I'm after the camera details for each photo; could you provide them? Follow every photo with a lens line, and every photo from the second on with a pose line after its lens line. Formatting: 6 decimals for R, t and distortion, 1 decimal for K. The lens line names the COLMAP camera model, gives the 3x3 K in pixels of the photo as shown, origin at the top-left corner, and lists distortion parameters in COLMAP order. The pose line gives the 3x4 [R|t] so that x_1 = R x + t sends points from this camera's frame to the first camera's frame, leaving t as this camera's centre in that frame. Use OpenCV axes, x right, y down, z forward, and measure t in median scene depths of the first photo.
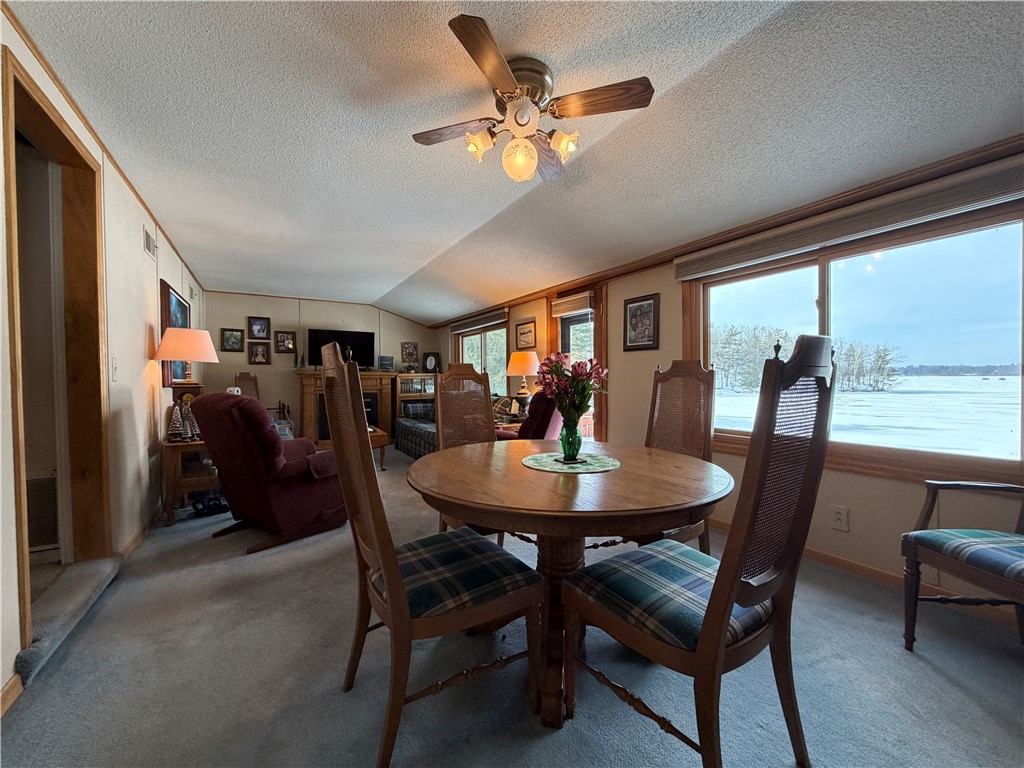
lens RADIAL K [[407.0, 0, 513.9], [0, 407.0, 382.3], [0, 0, 1]] dist [0.000463, 0.000303]
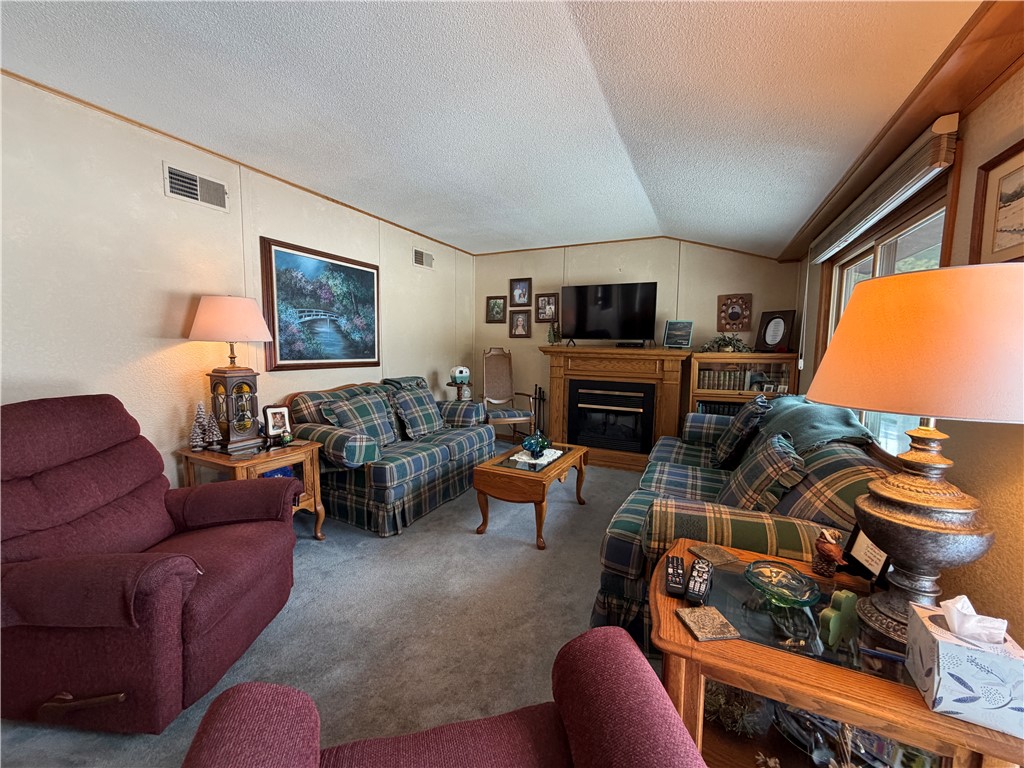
lens RADIAL K [[407.0, 0, 509.9], [0, 407.0, 381.4], [0, 0, 1]] dist [0.000463, 0.000303]
pose [[0.538360, 0.087995, -0.838109, 0.054305], [-0.022035, 0.995663, 0.090383, -0.029712], [0.842427, -0.030191, 0.537964, 0.536499]]
